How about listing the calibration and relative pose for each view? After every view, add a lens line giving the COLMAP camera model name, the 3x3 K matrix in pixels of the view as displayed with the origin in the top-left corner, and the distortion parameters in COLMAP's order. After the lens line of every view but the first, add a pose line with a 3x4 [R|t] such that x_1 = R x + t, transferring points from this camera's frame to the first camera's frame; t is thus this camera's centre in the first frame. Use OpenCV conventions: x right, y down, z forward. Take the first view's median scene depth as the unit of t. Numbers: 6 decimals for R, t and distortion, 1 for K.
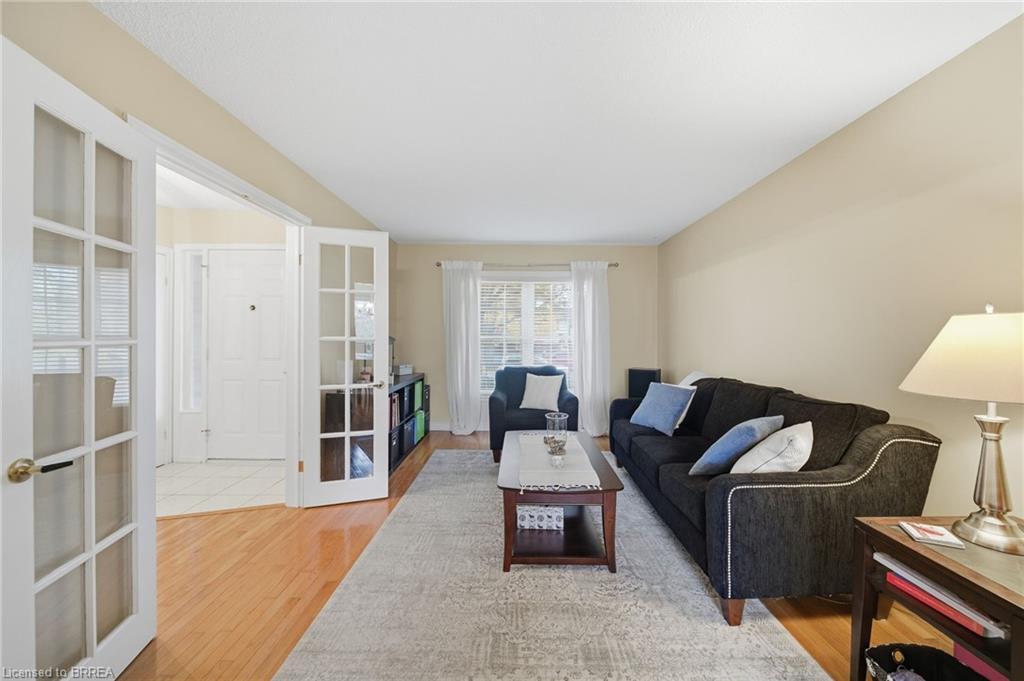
lens RADIAL K [[360.2, 0, 515.0], [0, 360.2, 336.6], [0, 0, 1]] dist [-0.005376, -0.000347]
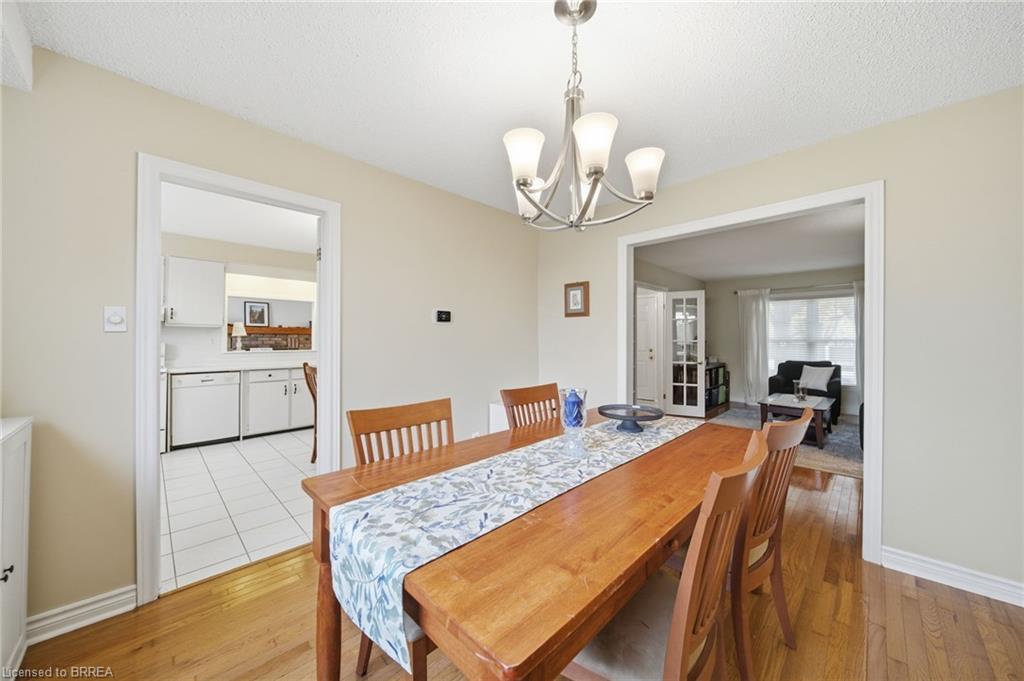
lens RADIAL K [[360.2, 0, 513.2], [0, 360.2, 336.7], [0, 0, 1]] dist [-0.005376, -0.000347]
pose [[0.705259, -0.005741, -0.708926, 0.258445], [-0.000616, 0.999962, -0.008711, -0.000052], [0.708949, 0.006580, 0.705229, -0.950556]]
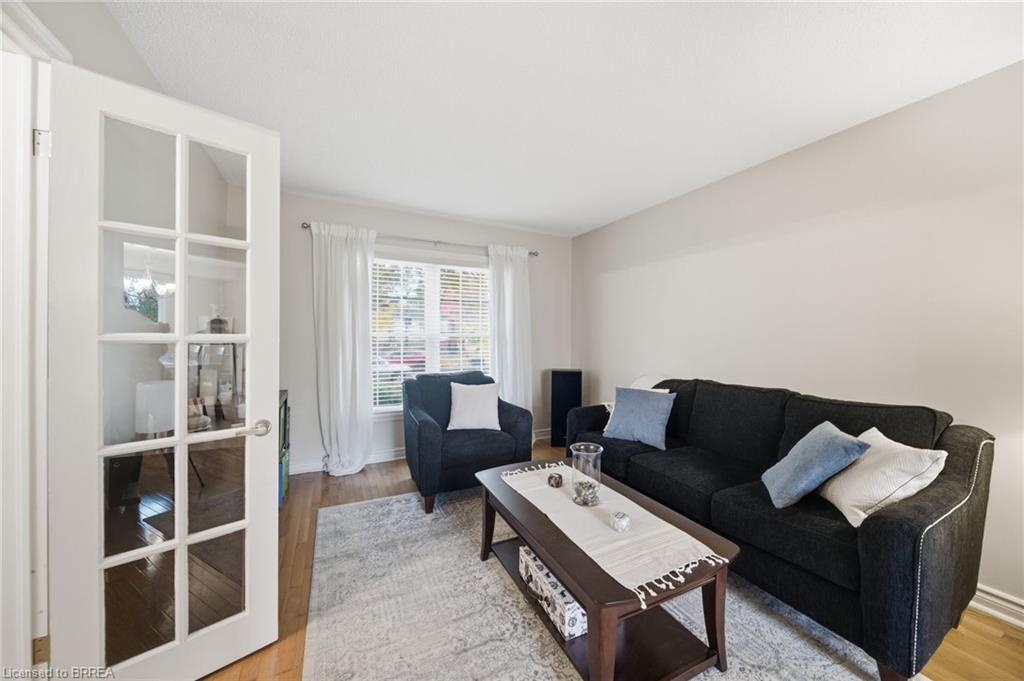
lens RADIAL K [[360.2, 0, 509.2], [0, 360.2, 336.0], [0, 0, 1]] dist [-0.005376, -0.000347]
pose [[0.895340, 0.001322, 0.445380, -0.215877], [-0.003506, 0.999986, 0.004081, -0.000271], [-0.445369, -0.005215, 0.895332, 0.291695]]
